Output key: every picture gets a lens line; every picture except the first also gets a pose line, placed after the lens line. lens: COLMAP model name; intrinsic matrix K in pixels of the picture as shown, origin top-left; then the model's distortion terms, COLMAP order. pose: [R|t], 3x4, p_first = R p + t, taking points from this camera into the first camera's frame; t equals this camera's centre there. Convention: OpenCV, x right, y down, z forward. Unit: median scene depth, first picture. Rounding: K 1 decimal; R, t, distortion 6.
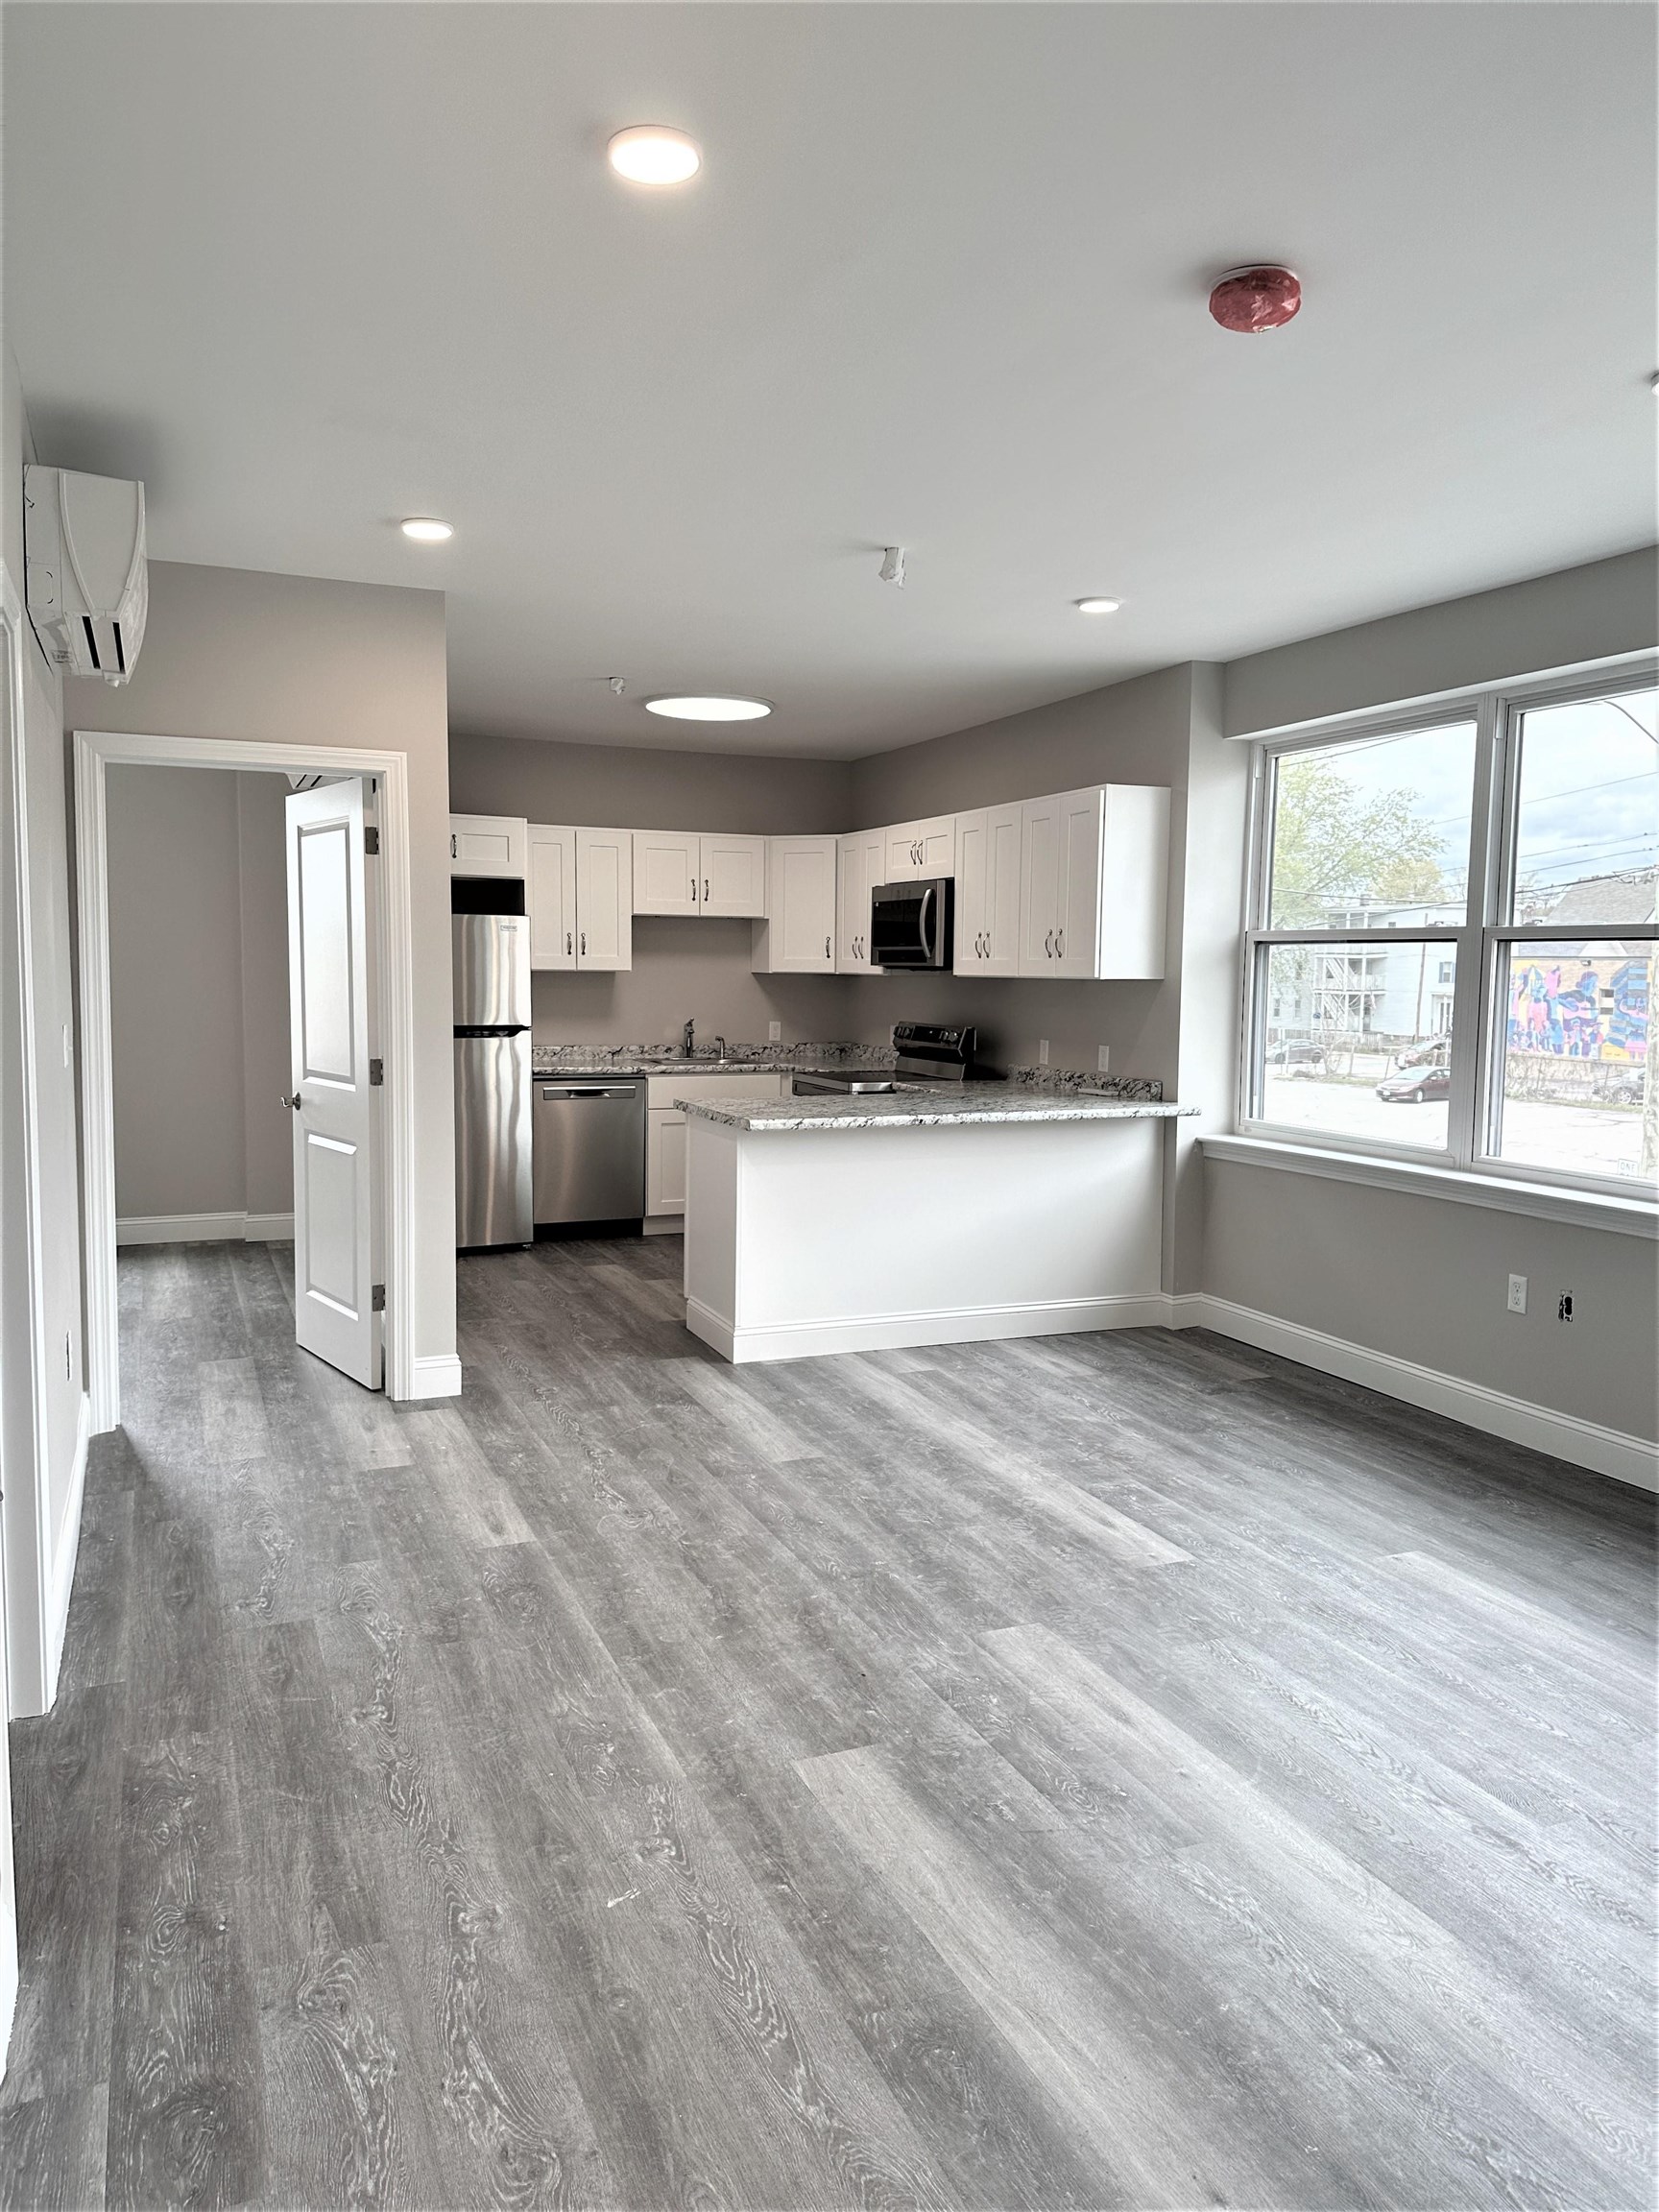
lens RADIAL K [[1551.6, 0, 834.4], [0, 1551.6, 1093.9], [0, 0, 1]] dist [0.049662, -0.060430]
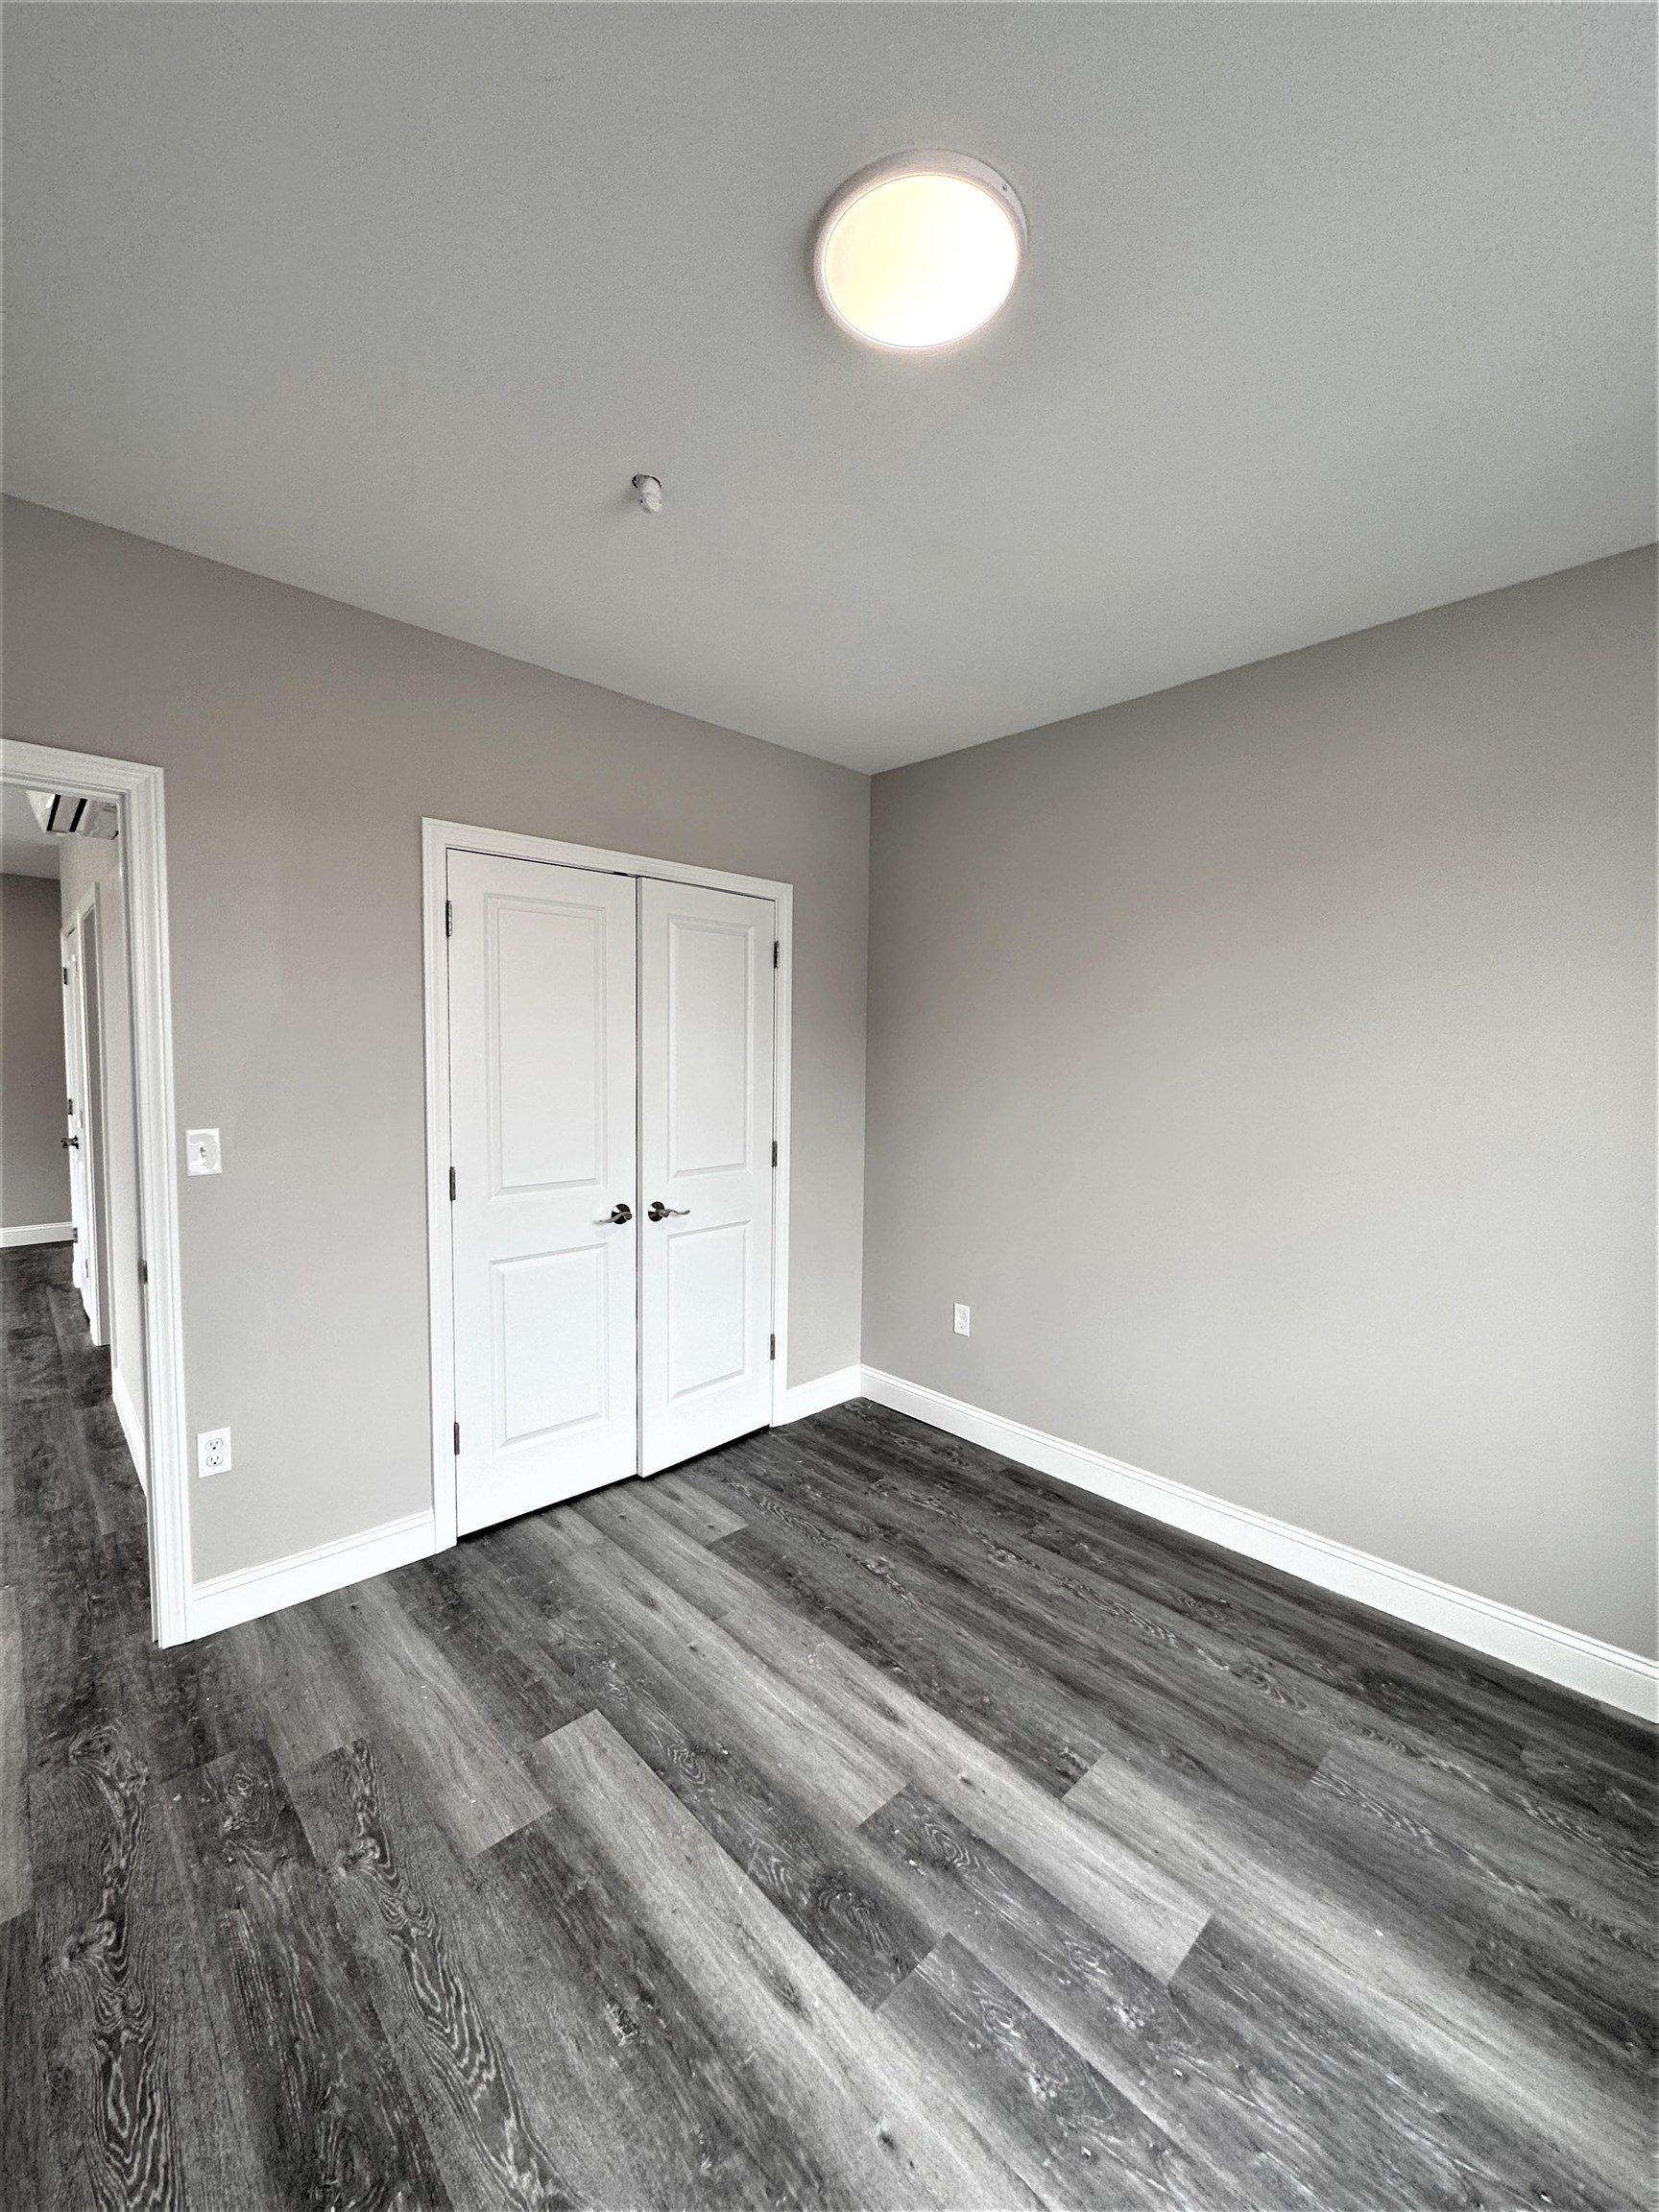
lens RADIAL K [[884.4, 0, 831.4], [0, 884.4, 1106.2], [0, 0, 1]] dist [-0.002762, 0.000718]
pose [[-0.938290, 0.000006, -0.345848, -0.774813], [-0.051570, 0.988818, 0.139927, -0.169836], [0.341982, 0.149127, -0.927798, 1.851625]]
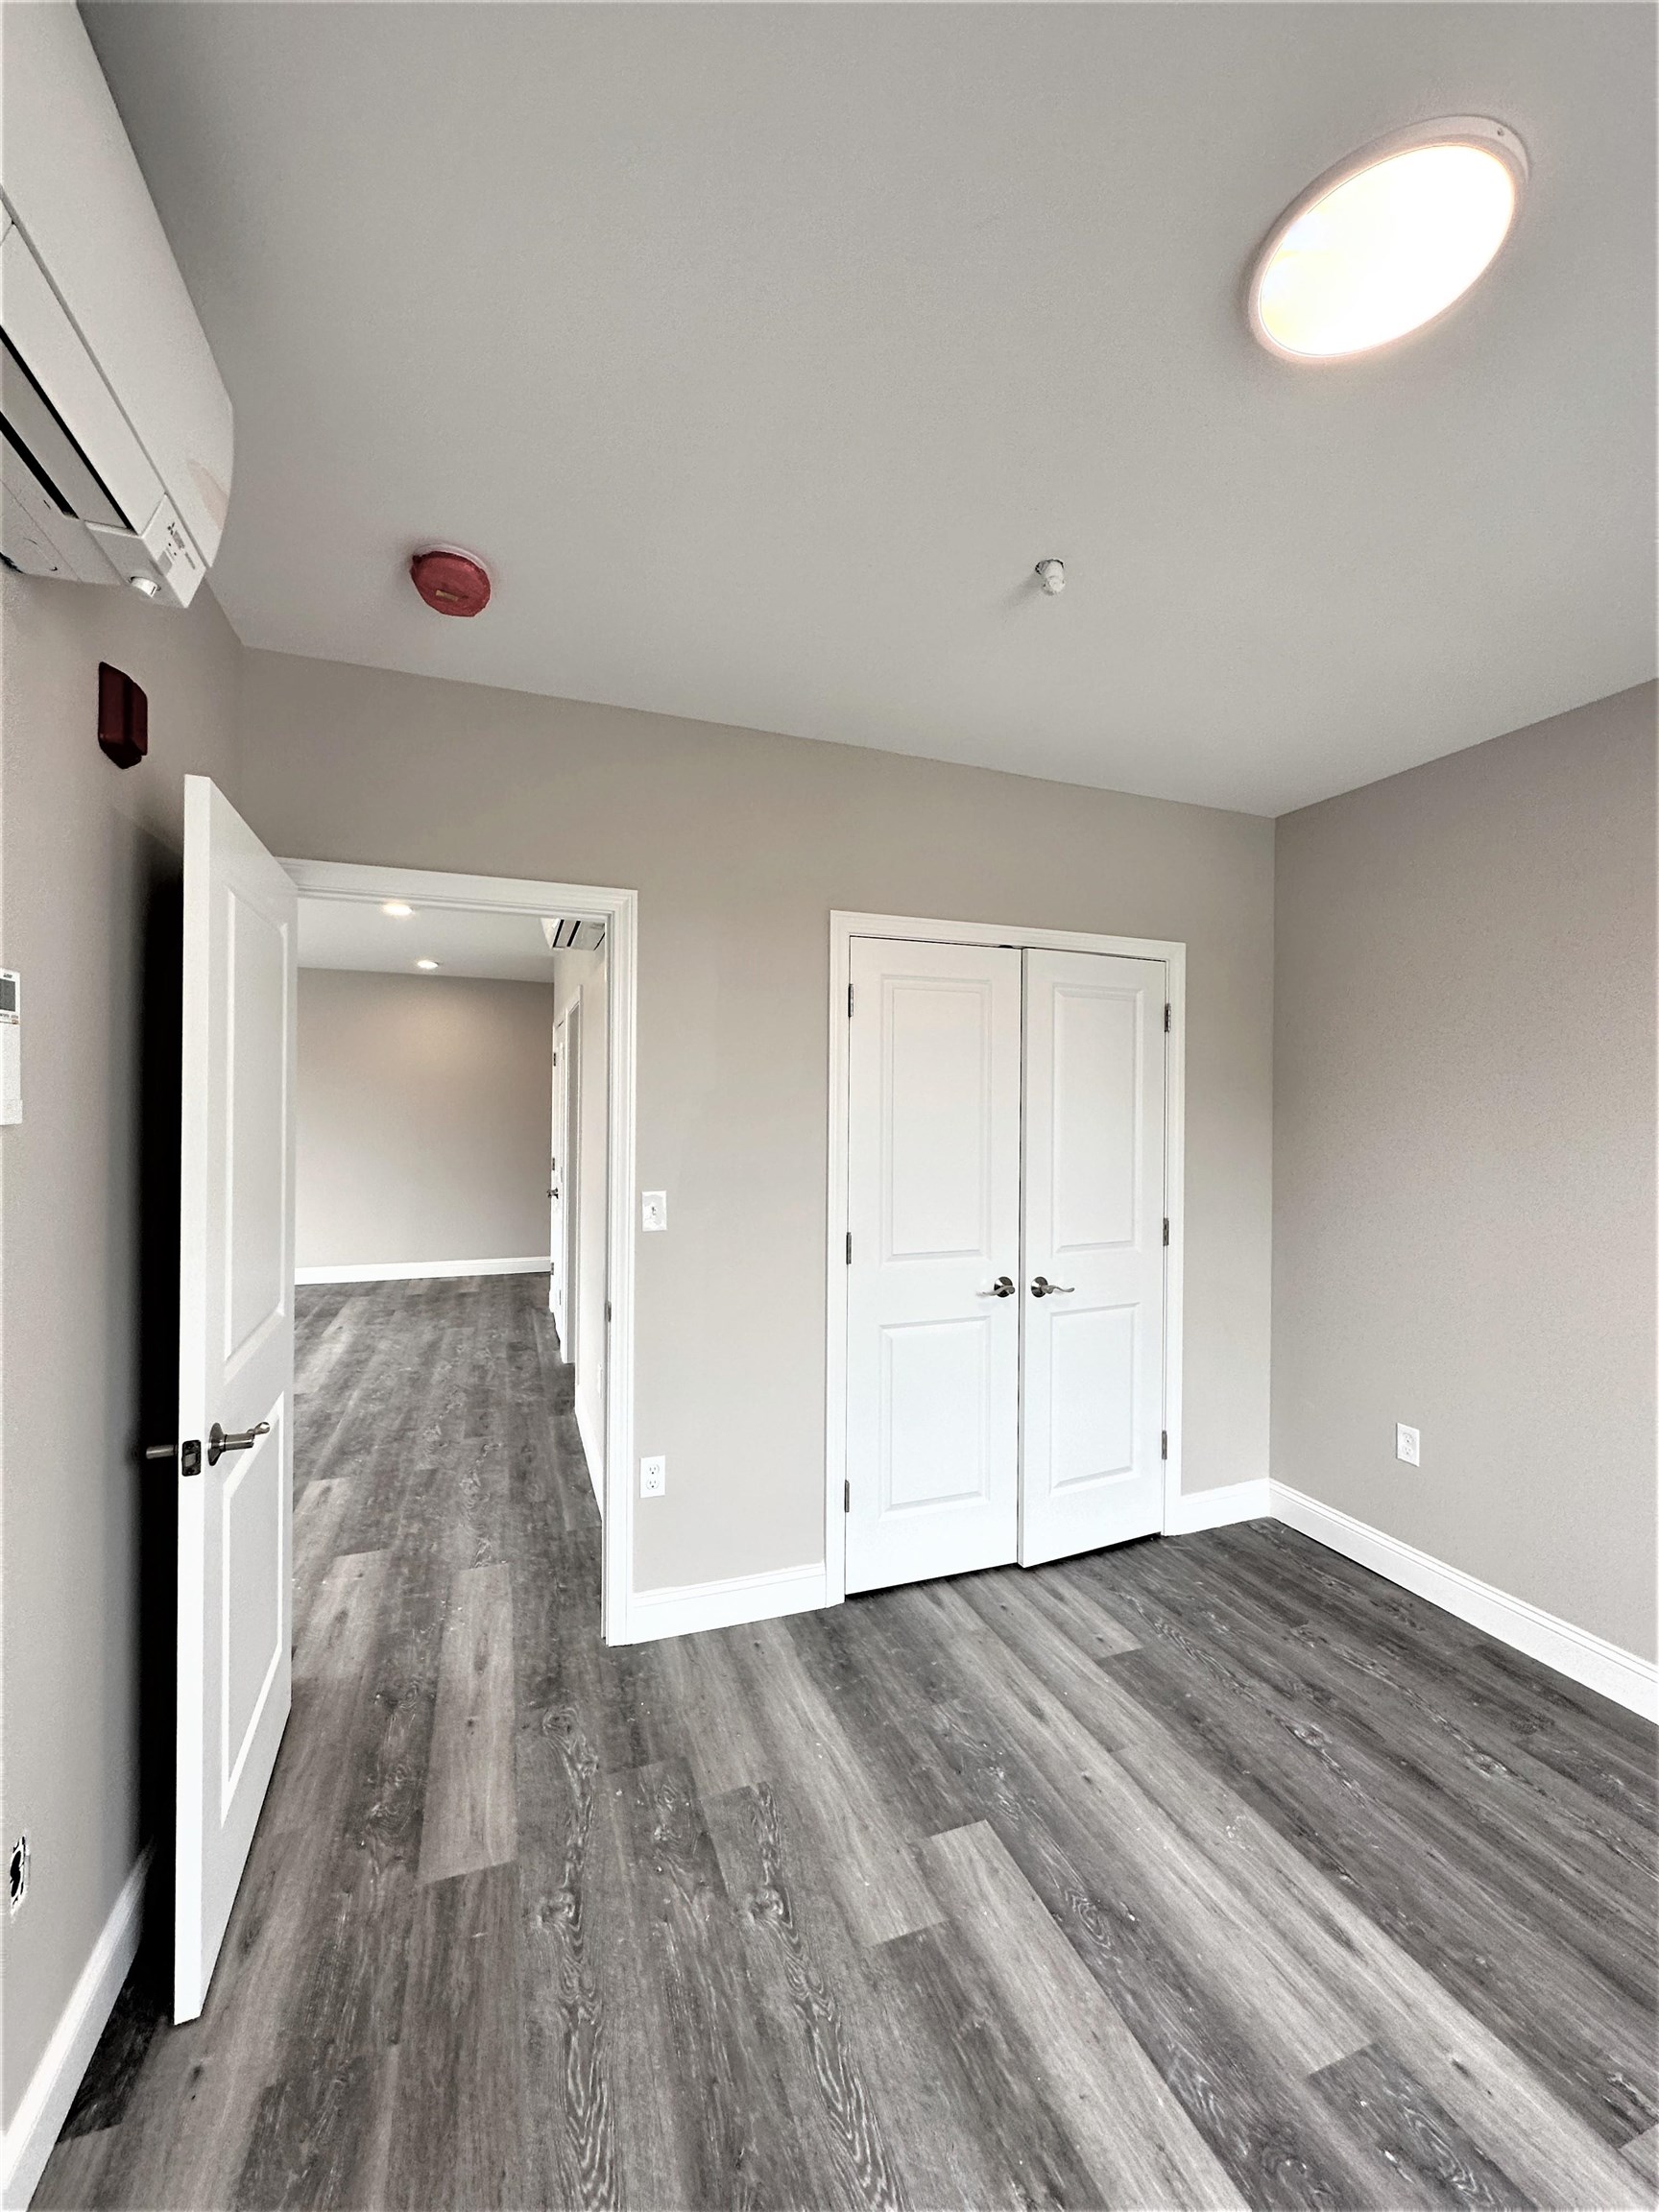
lens RADIAL K [[884.4, 0, 831.4], [0, 884.4, 1106.2], [0, 0, 1]] dist [-0.002762, 0.000718]
pose [[-0.998702, -0.018429, 0.047485, -0.755340], [-0.014439, 0.996441, 0.083042, -0.174975], [-0.048846, 0.082248, -0.995414, 1.836719]]
